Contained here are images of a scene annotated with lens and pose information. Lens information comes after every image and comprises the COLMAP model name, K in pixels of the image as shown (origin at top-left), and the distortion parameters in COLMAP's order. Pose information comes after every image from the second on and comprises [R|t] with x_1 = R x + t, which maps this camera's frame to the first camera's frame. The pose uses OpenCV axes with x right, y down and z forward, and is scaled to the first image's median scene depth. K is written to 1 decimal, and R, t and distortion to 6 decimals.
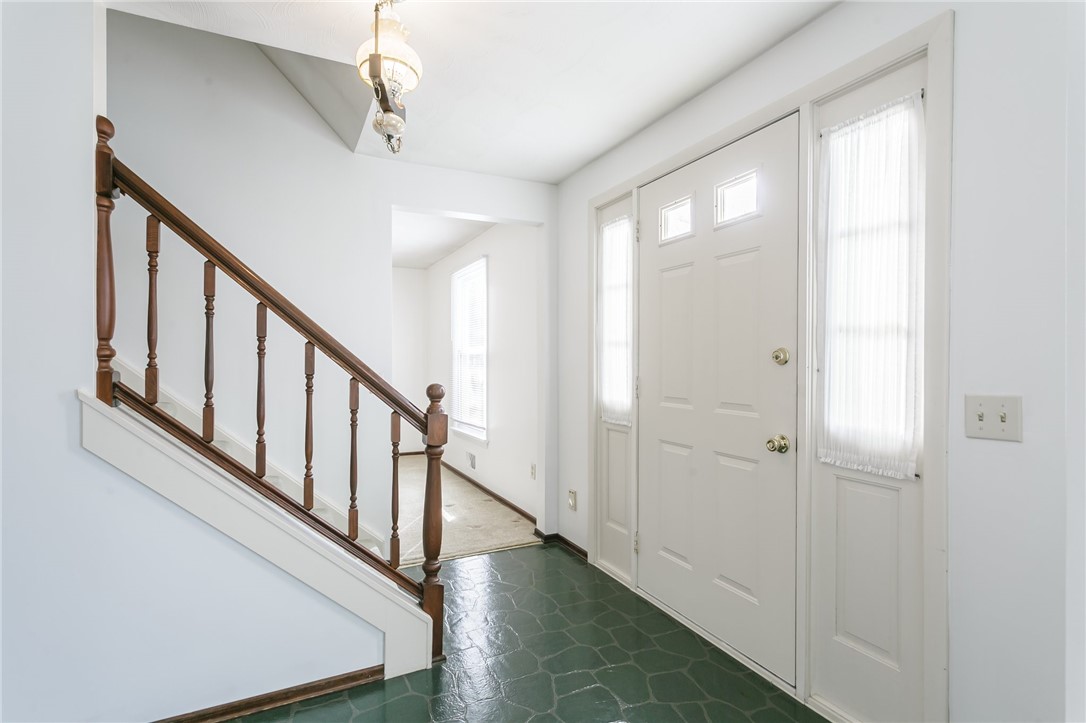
lens RADIAL K [[522.4, 0, 542.6], [0, 522.4, 361.6], [0, 0, 1]] dist [-0.001228, -0.000274]
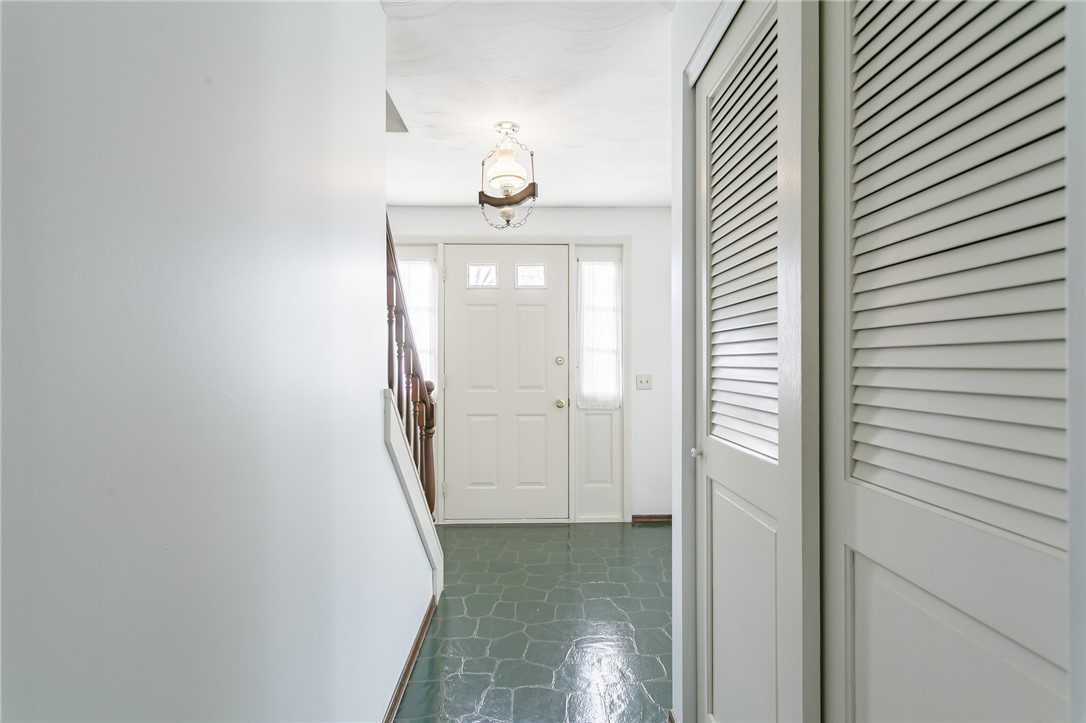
lens RADIAL K [[522.4, 0, 547.8], [0, 522.4, 363.1], [0, 0, 1]] dist [-0.001228, -0.000274]
pose [[0.403800, -0.004523, 0.914836, -1.319306], [0.004082, 0.999987, 0.003142, -0.006858], [-0.914838, 0.002466, 0.403813, 0.198618]]
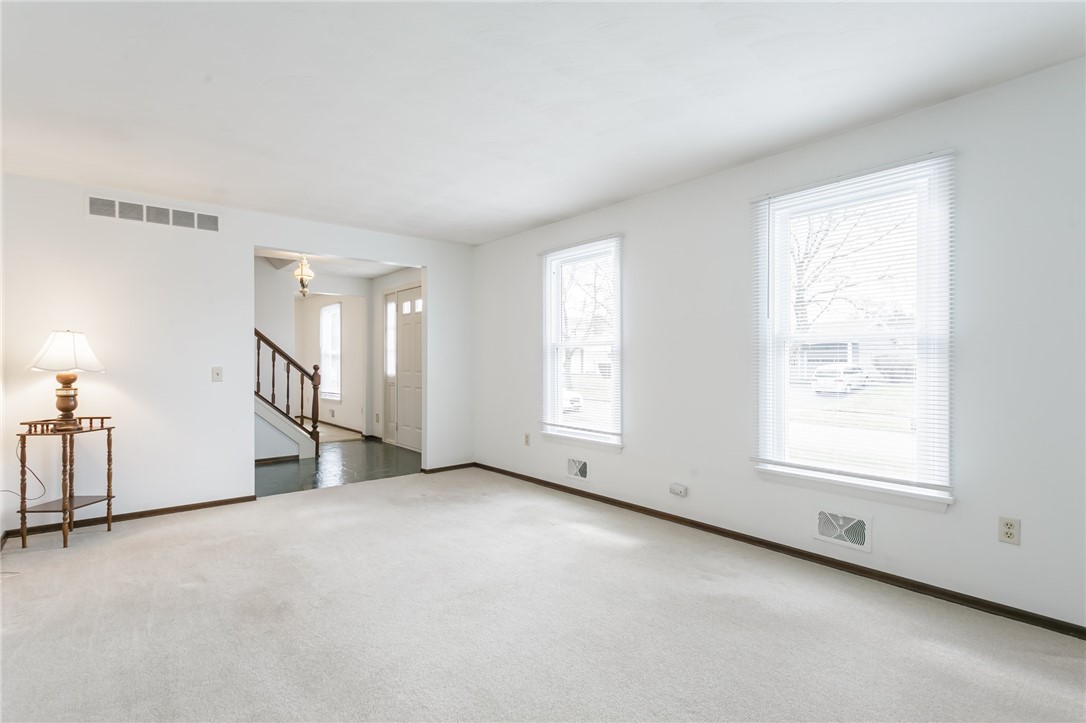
lens RADIAL K [[522.4, 0, 545.6], [0, 522.4, 359.0], [0, 0, 1]] dist [-0.001228, -0.000274]
pose [[0.971114, 0.000315, 0.238615, 0.363976], [0.001028, 0.999984, -0.005506, 0.028353], [-0.238613, 0.005592, 0.971099, -2.271272]]
